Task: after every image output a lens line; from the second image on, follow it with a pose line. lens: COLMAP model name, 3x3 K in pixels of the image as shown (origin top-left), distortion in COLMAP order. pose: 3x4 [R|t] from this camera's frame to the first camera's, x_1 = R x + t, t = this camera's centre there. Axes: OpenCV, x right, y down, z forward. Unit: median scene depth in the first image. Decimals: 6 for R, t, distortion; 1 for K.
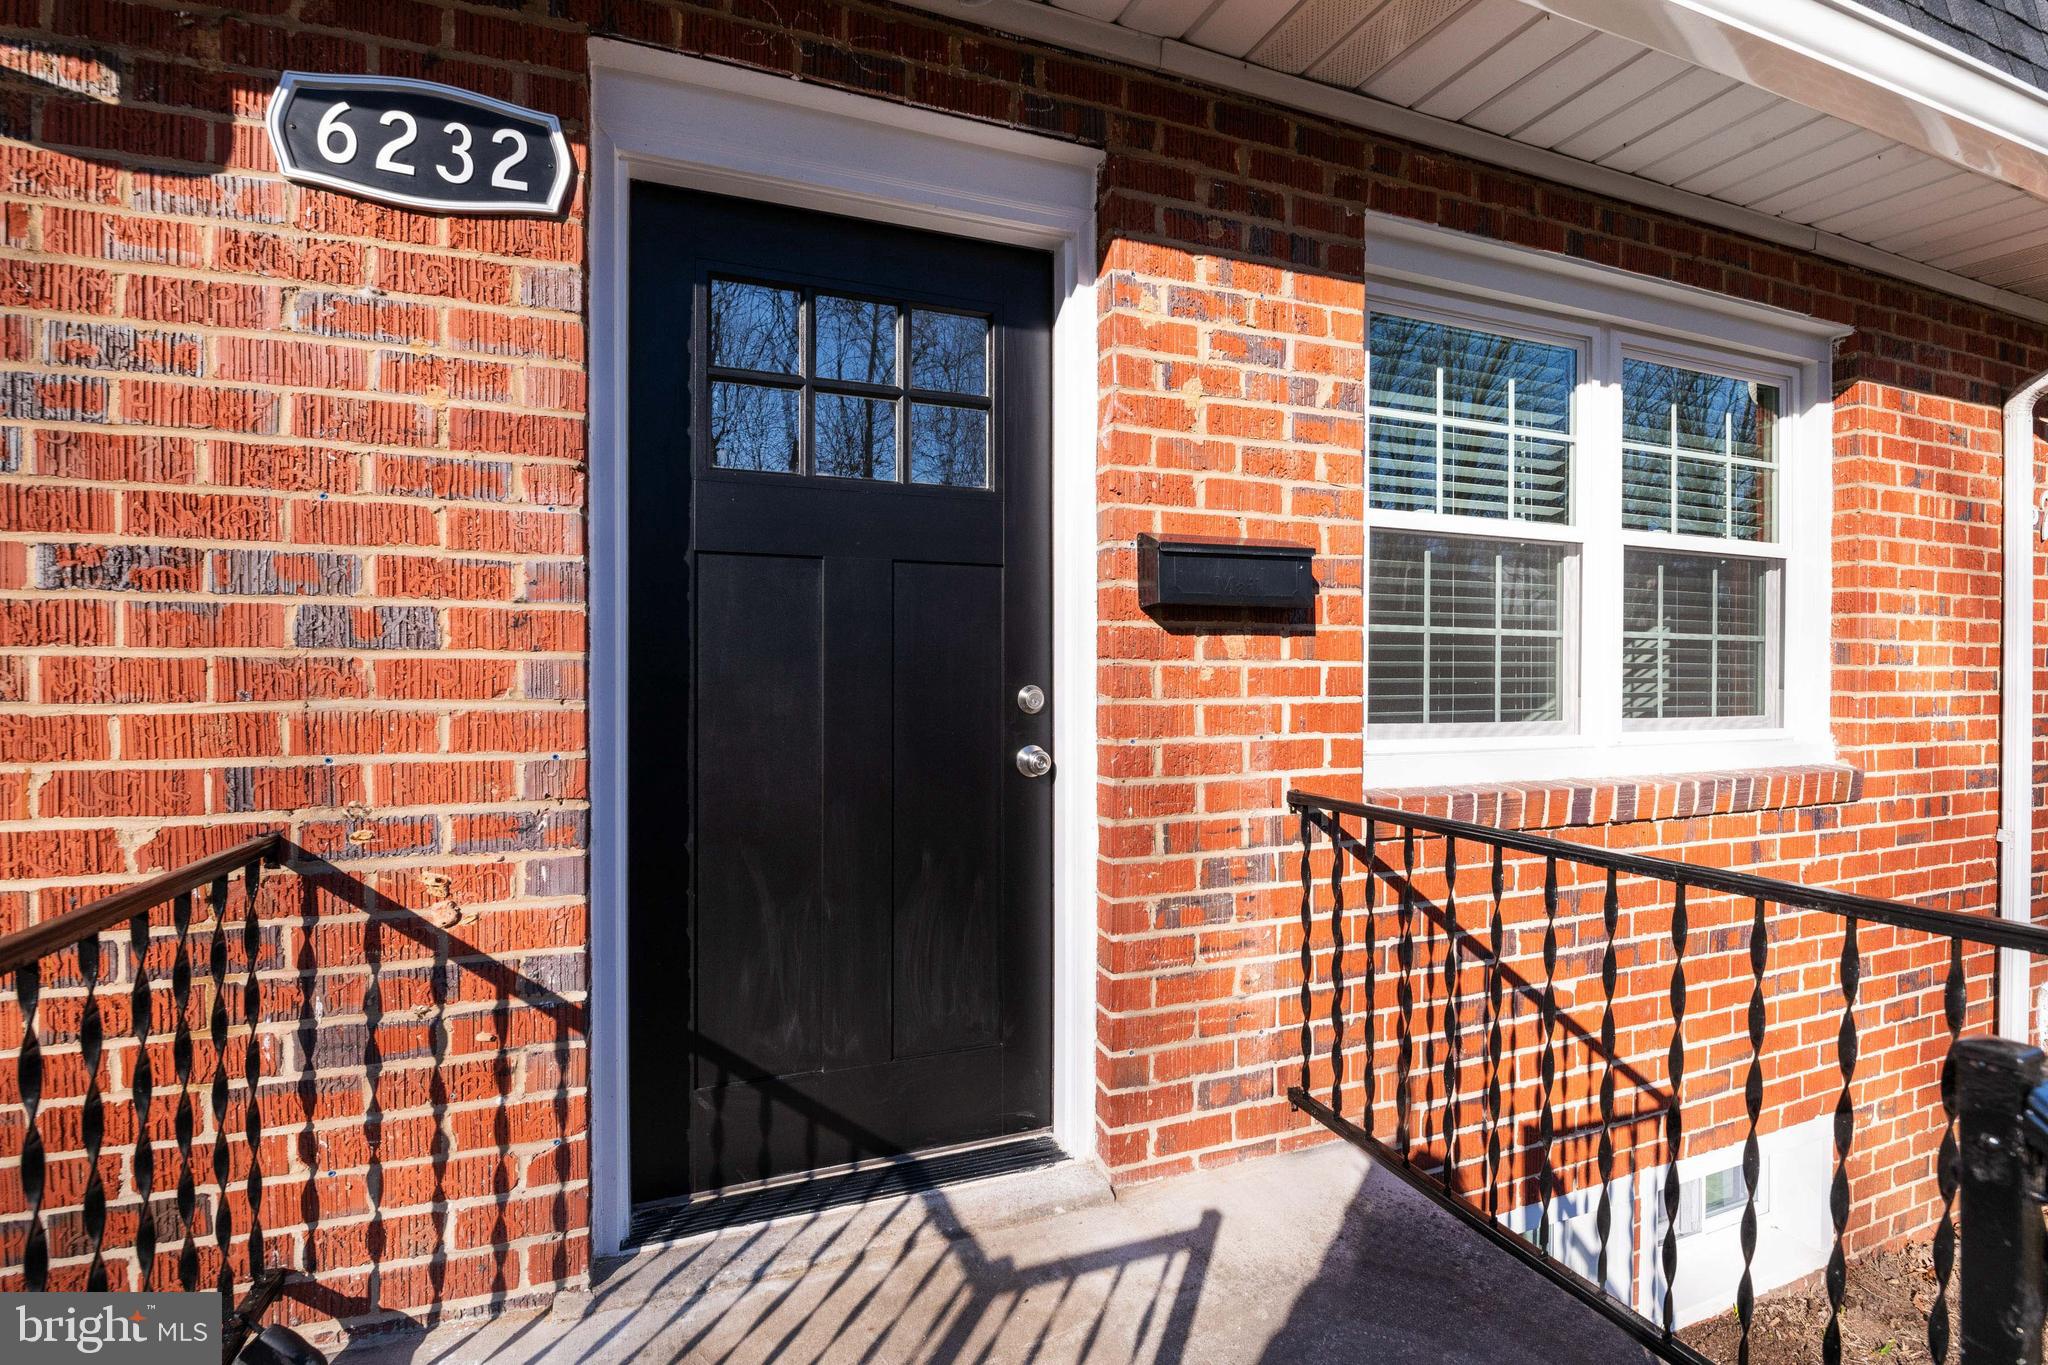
lens RADIAL K [[896.2, 0, 1021.1], [0, 896.2, 674.8], [0, 0, 1]] dist [-0.001206, -0.009583]
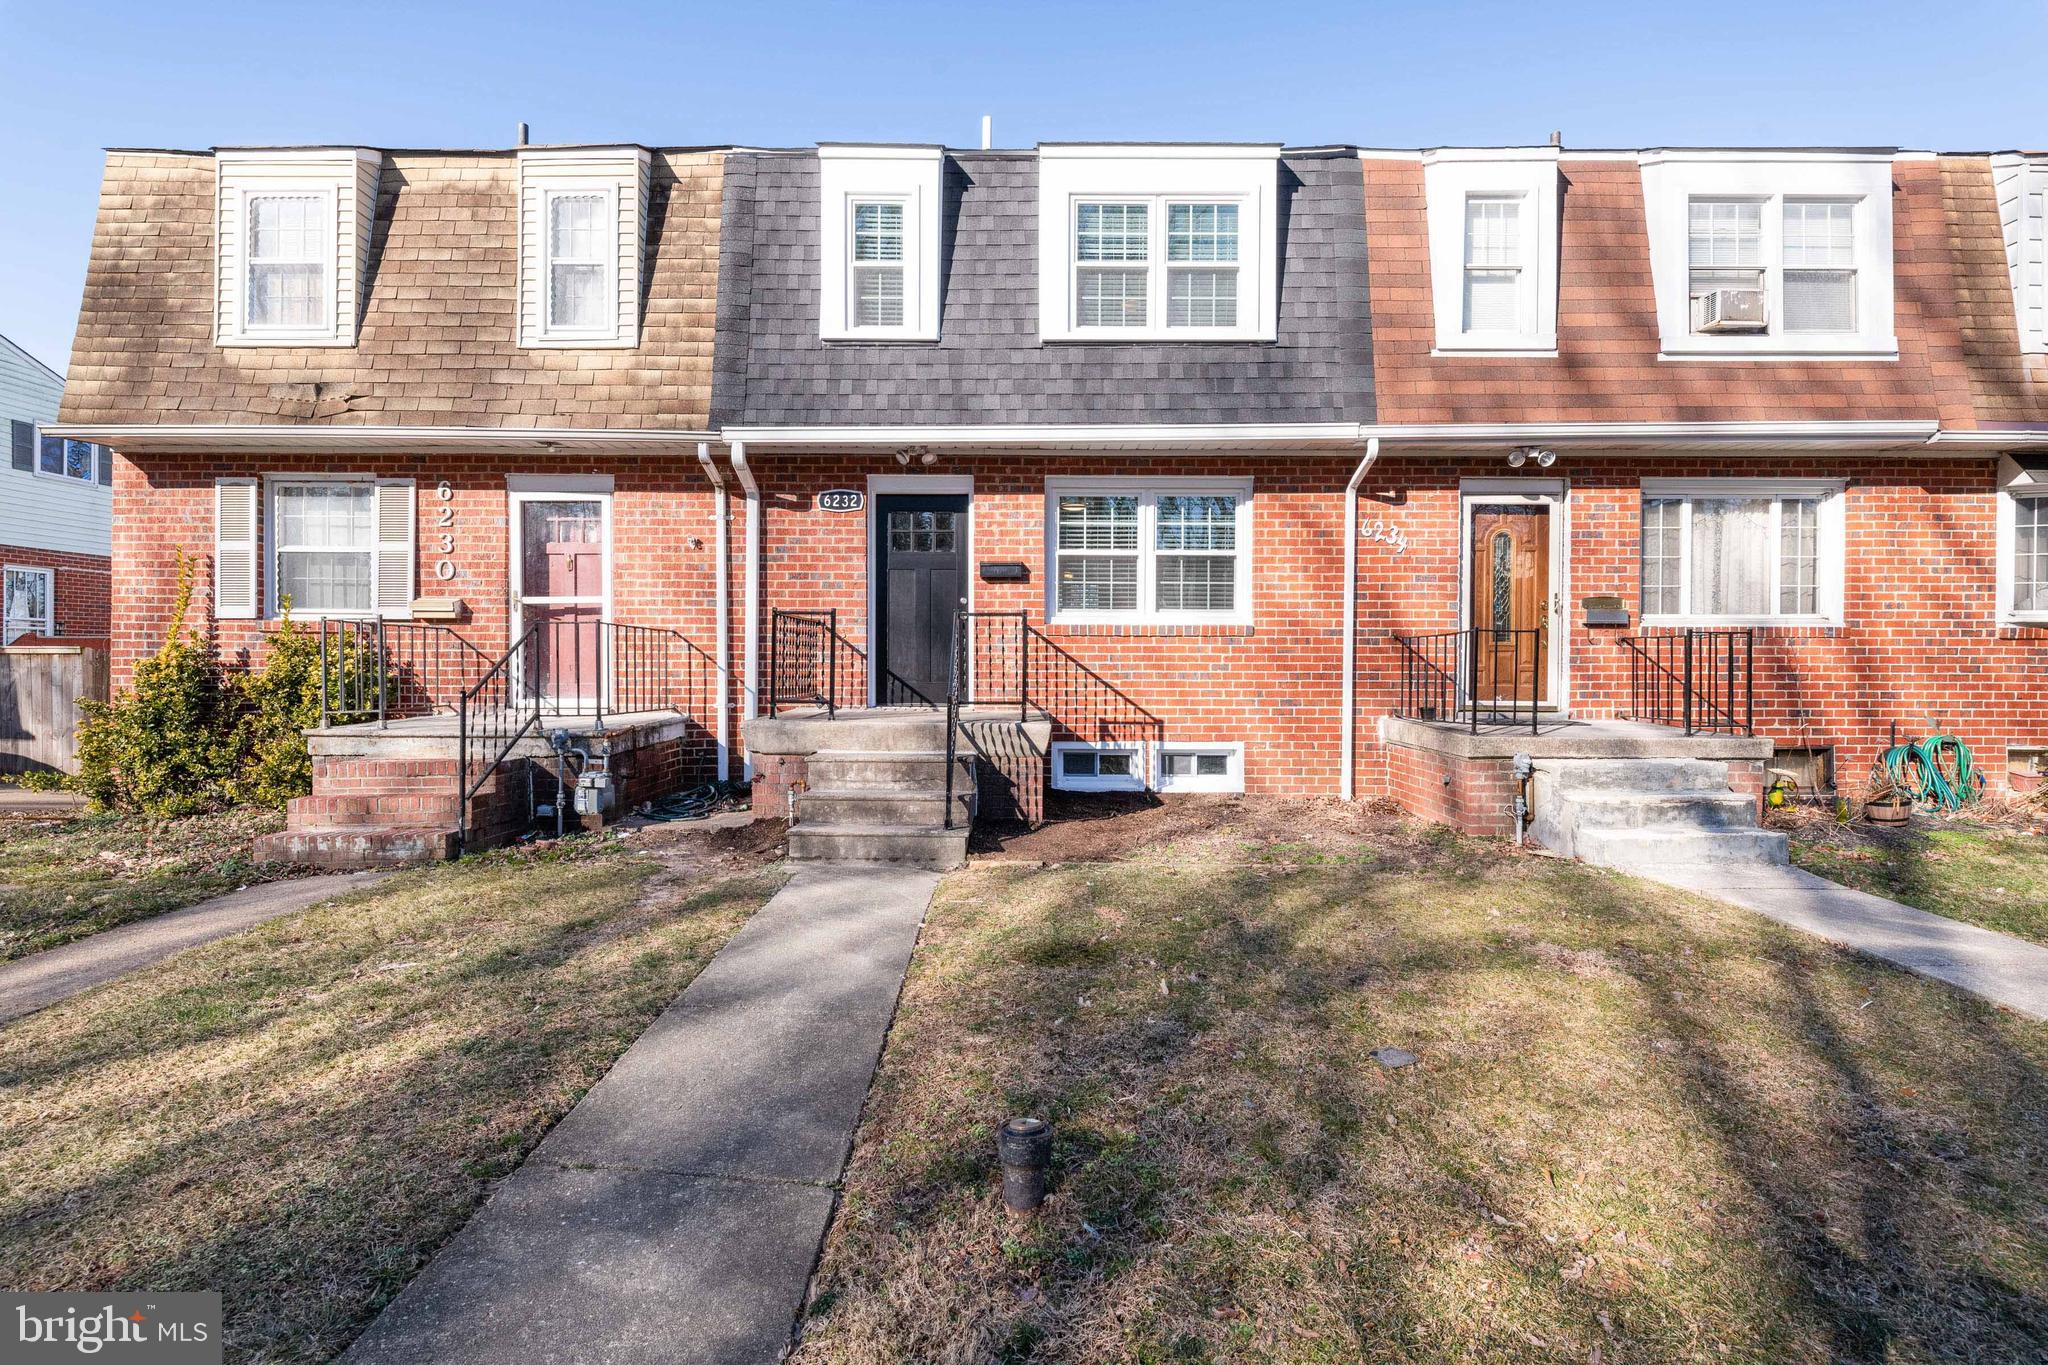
lens RADIAL K [[896.2, 0, 1021.1], [0, 896.2, 674.8], [0, 0, 1]] dist [-0.001206, -0.009583]
pose [[0.936731, 0.000991, -0.350050, 1.774169], [-0.000920, 1.000000, 0.000369, 0.379323], [0.350050, -0.000024, 0.936731, -2.906699]]
